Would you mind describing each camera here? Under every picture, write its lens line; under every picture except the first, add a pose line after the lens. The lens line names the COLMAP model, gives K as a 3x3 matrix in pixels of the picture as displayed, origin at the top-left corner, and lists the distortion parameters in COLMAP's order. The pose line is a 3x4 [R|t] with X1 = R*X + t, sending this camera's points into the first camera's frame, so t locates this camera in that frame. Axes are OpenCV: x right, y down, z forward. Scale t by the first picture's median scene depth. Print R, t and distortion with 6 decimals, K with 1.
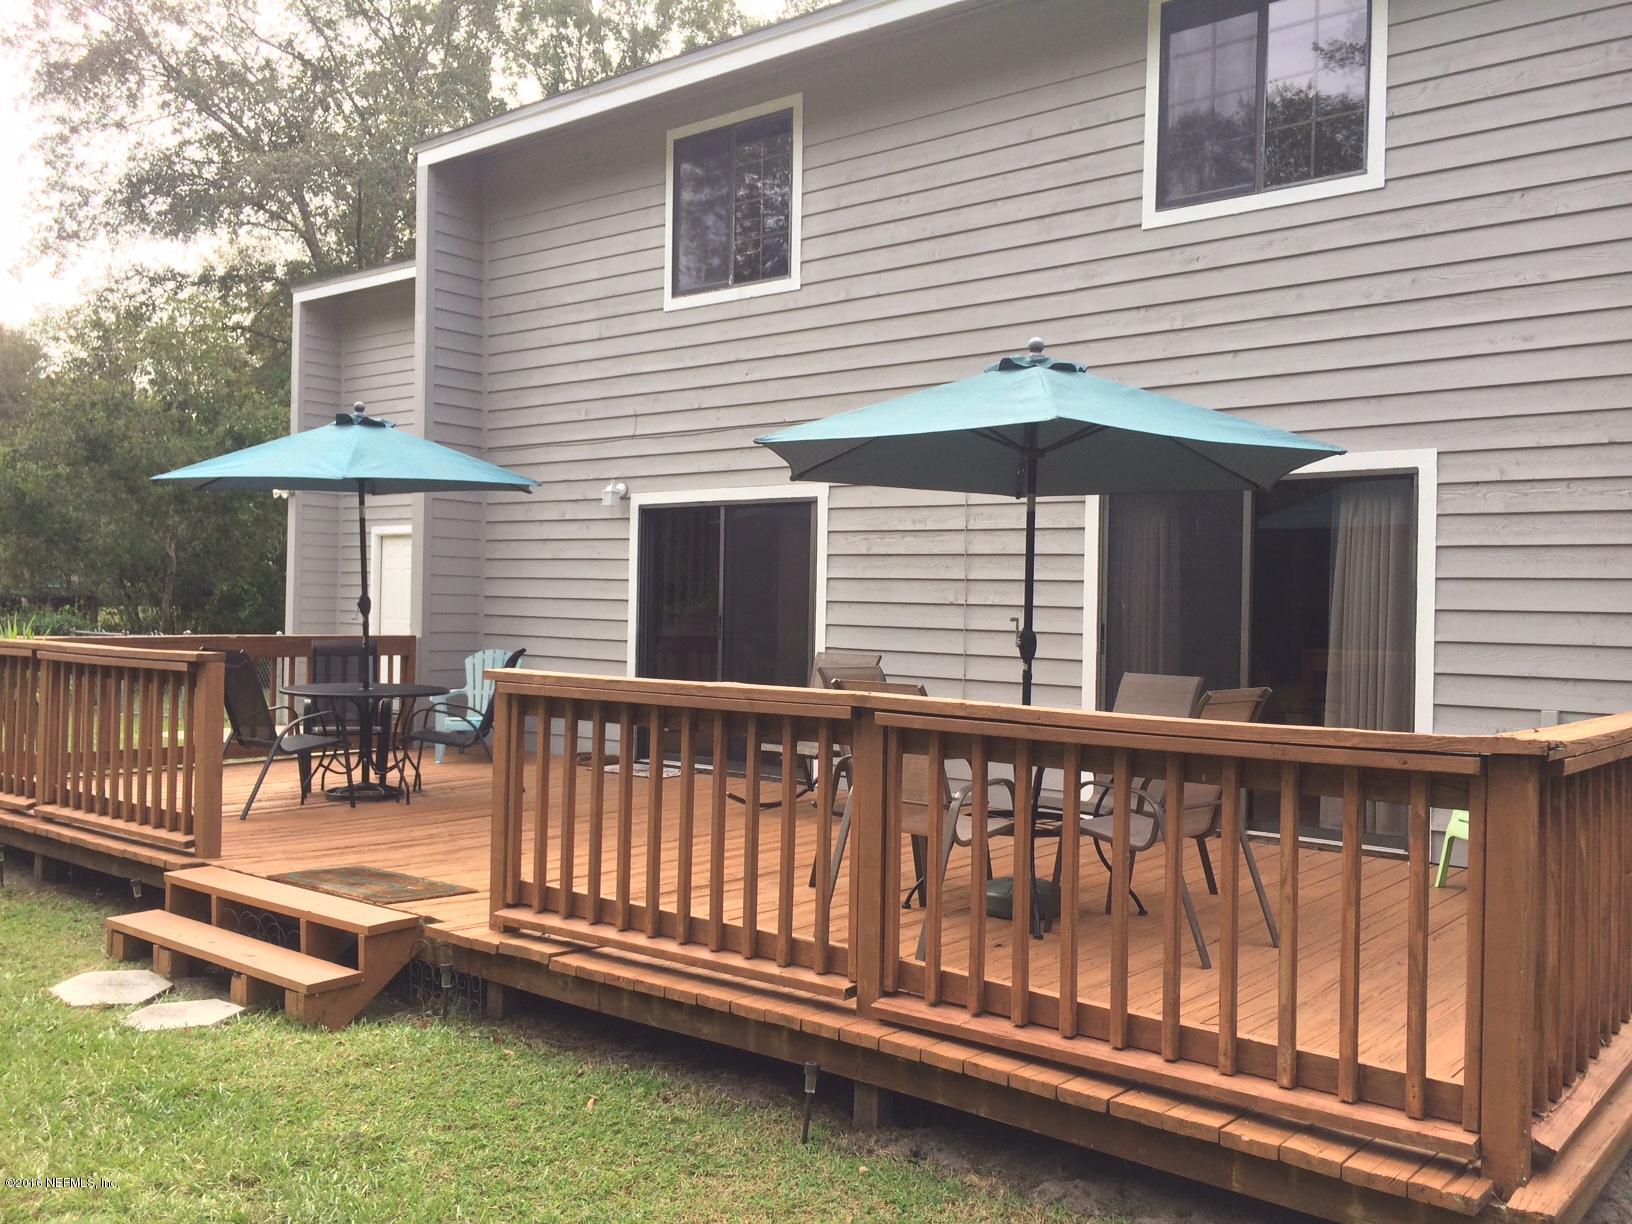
lens RADIAL K [[1383.8, 0, 816.5], [0, 1383.8, 609.1], [0, 0, 1]] dist [0.008357, 0.003052]
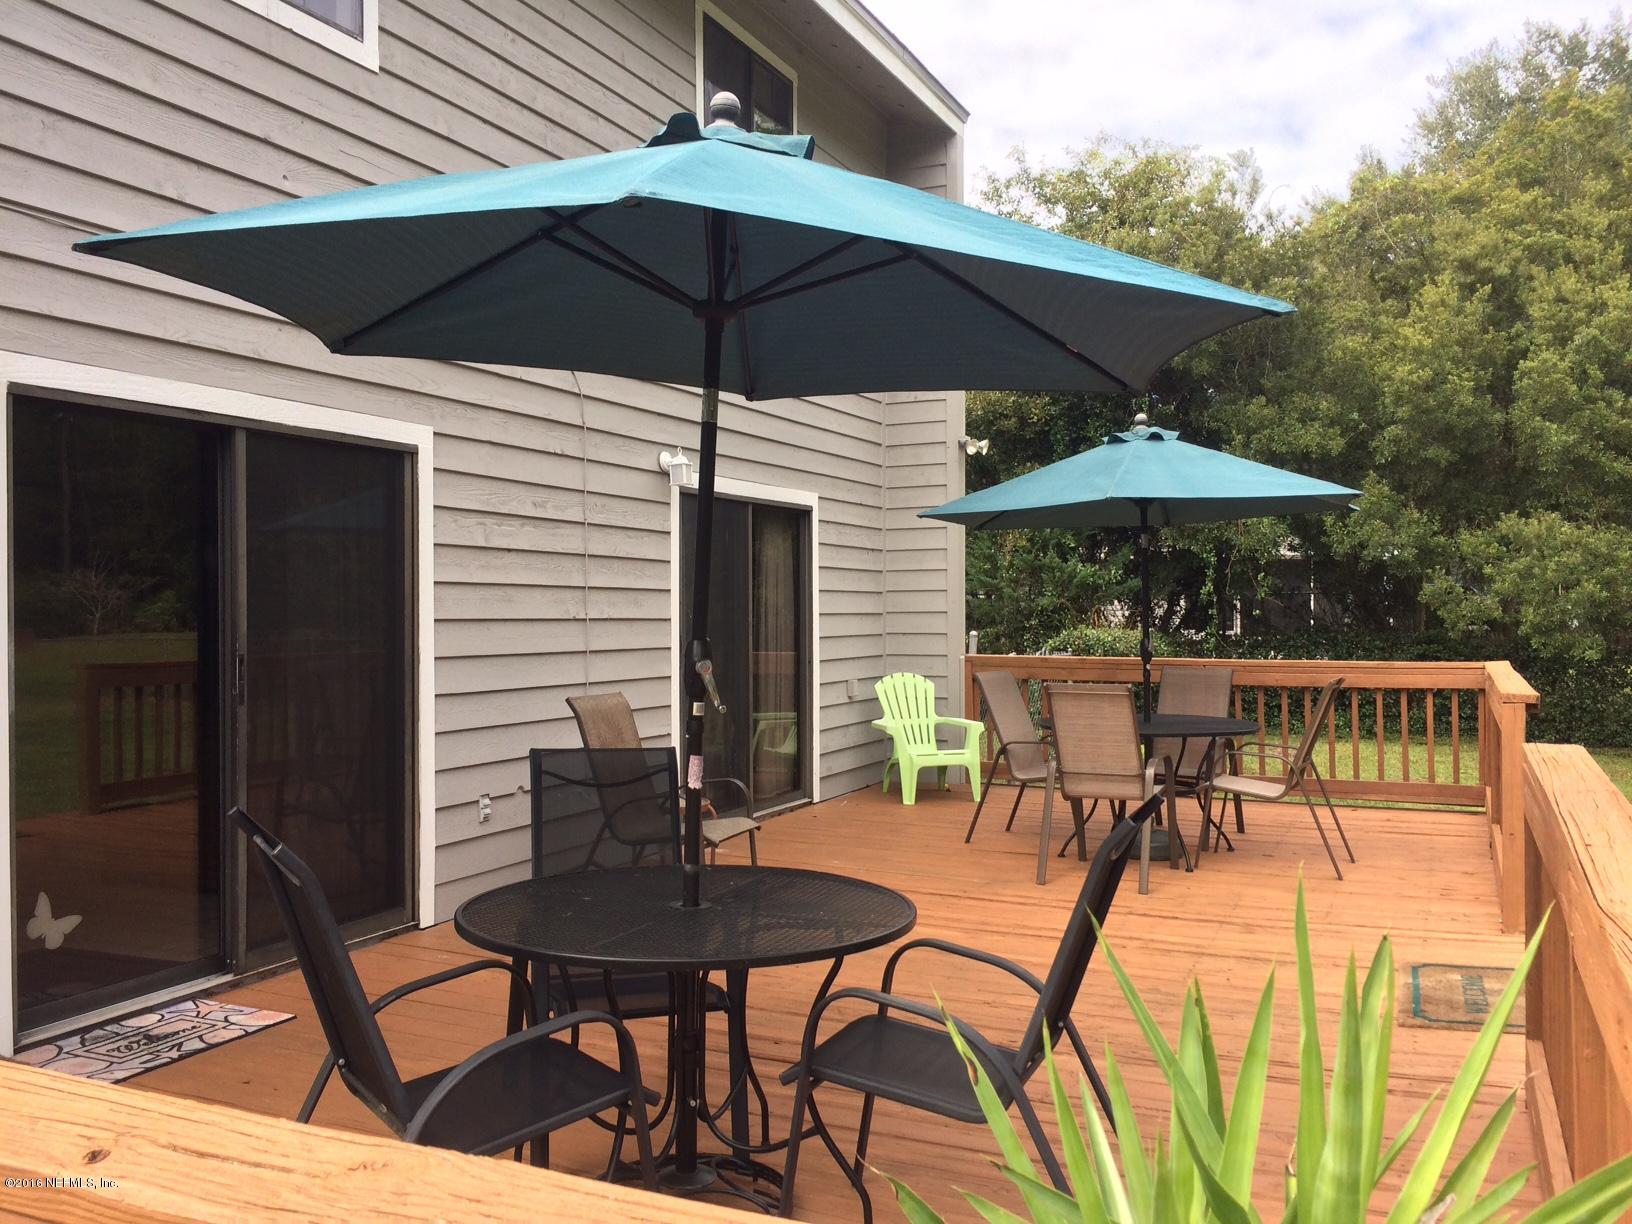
lens RADIAL K [[1383.8, 0, 815.4], [0, 1383.8, 613.5], [0, 0, 1]] dist [0.008357, 0.003052]
pose [[-0.243089, -0.019649, 0.969805, -0.643663], [0.002754, 0.999777, 0.020947, -0.021438], [-0.970000, 0.007763, -0.242980, 1.012083]]
